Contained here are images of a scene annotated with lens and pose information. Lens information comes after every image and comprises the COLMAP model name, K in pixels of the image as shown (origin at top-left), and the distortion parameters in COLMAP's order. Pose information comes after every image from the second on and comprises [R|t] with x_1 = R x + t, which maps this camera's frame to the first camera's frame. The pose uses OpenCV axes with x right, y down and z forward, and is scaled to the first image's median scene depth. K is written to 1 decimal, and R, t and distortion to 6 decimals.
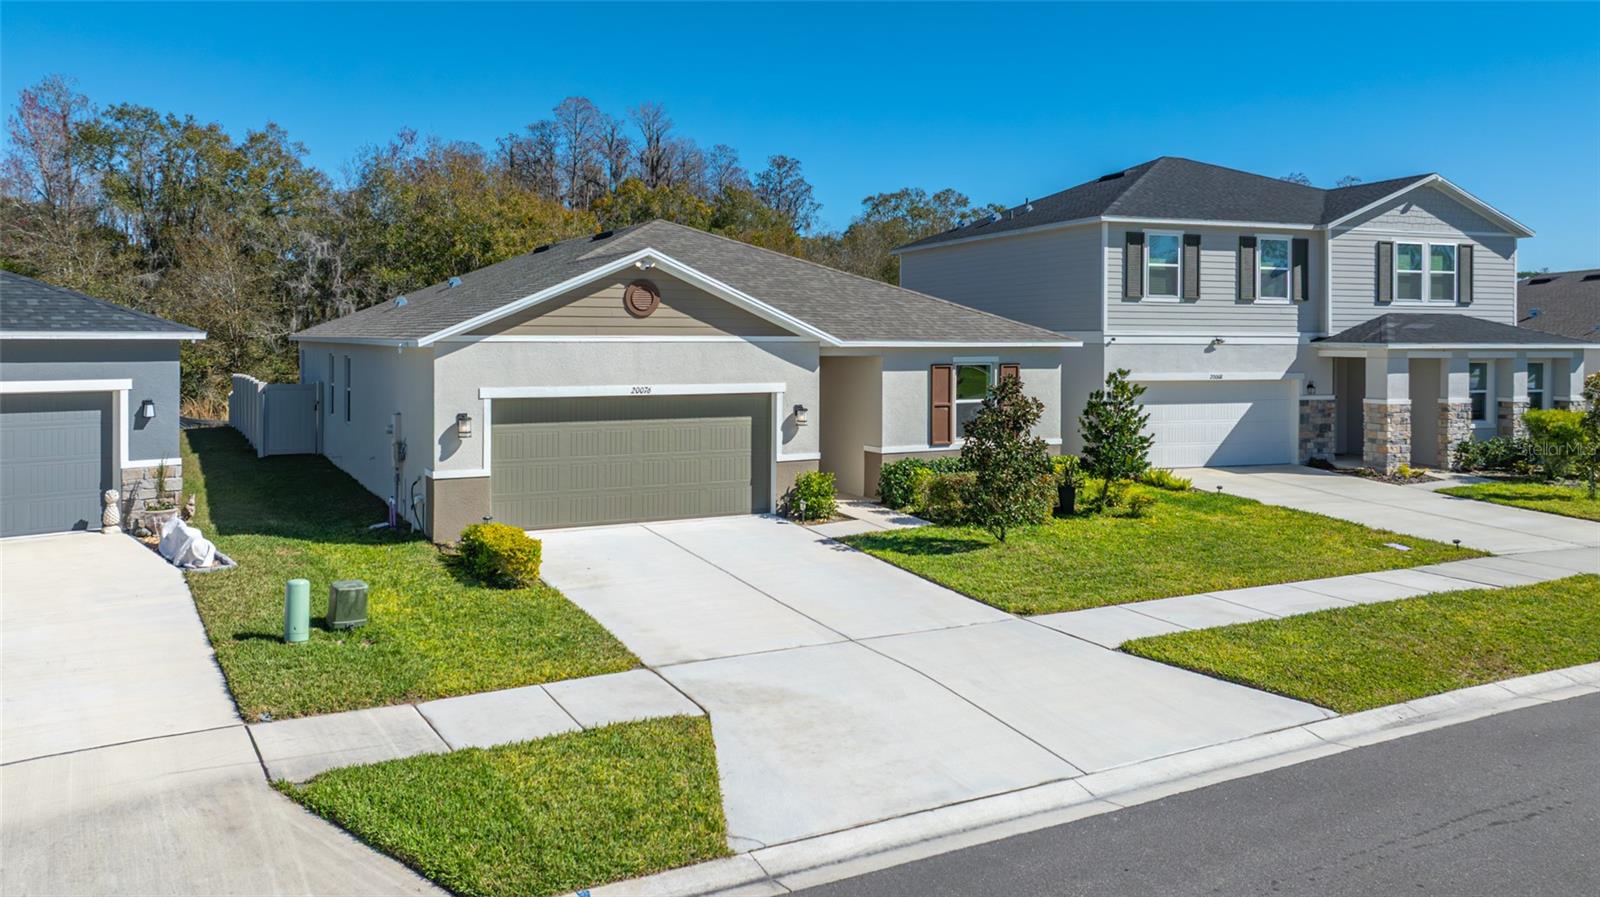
lens RADIAL K [[1126.4, 0, 783.2], [0, 1126.4, 365.5], [0, 0, 1]] dist [-0.022808, 0.013298]
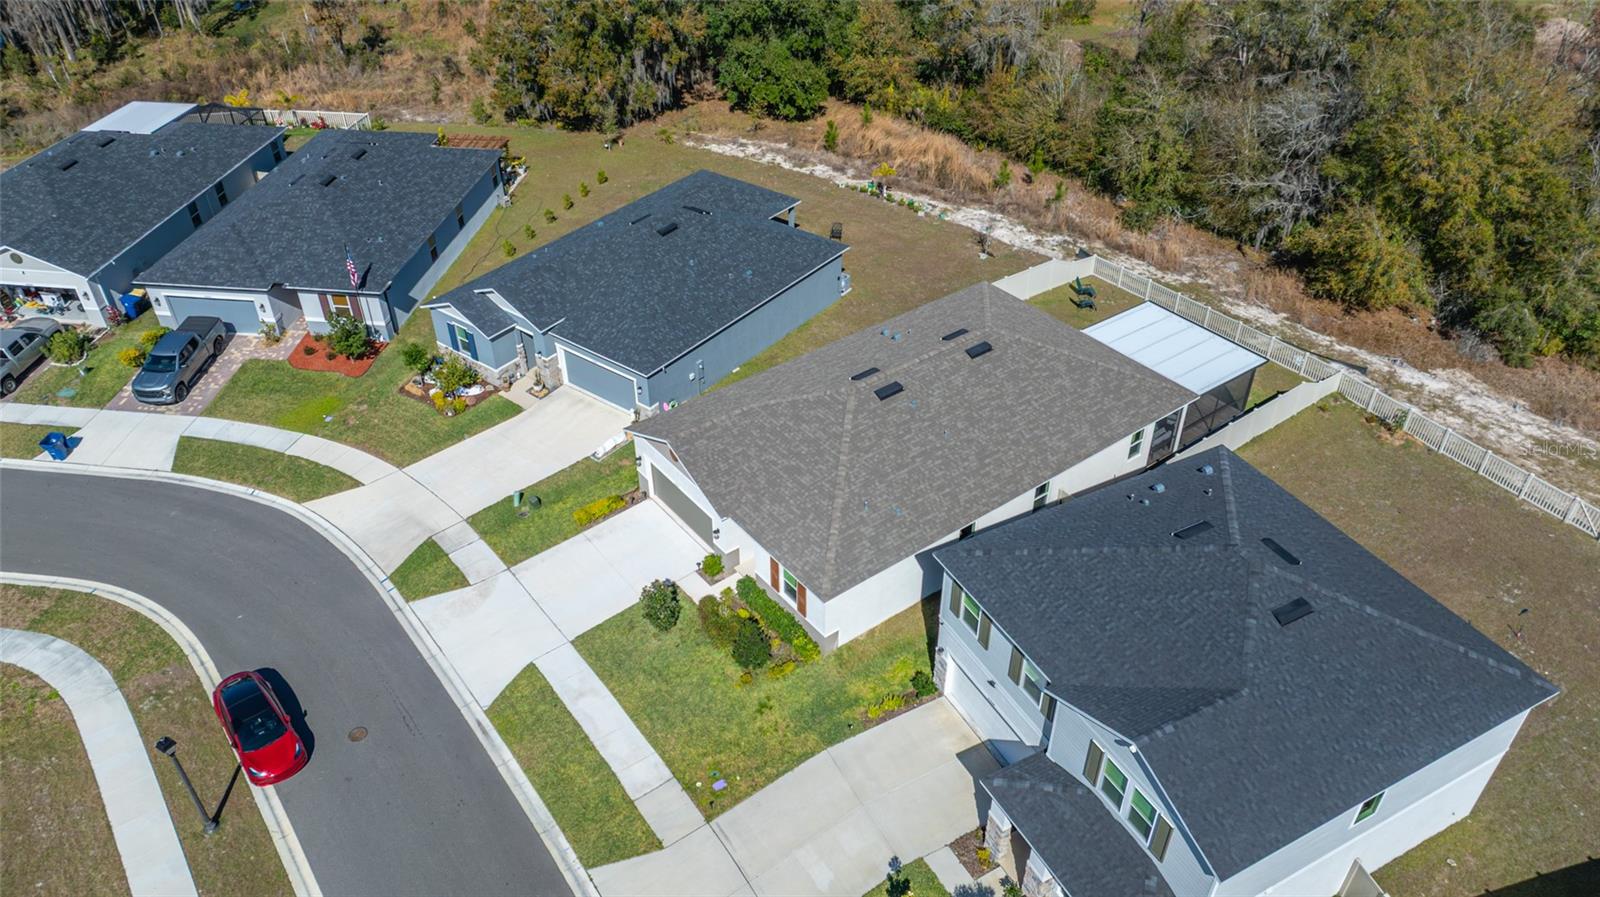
lens RADIAL K [[1126.4, 0, 804.3], [0, 1126.4, 450.9], [0, 0, 1]] dist [-0.022808, 0.013298]
pose [[0.178475, 0.589590, -0.787737, 1.539630], [-0.010797, 0.801717, 0.597607, -1.282133], [0.983885, -0.098152, 0.149452, 0.788178]]
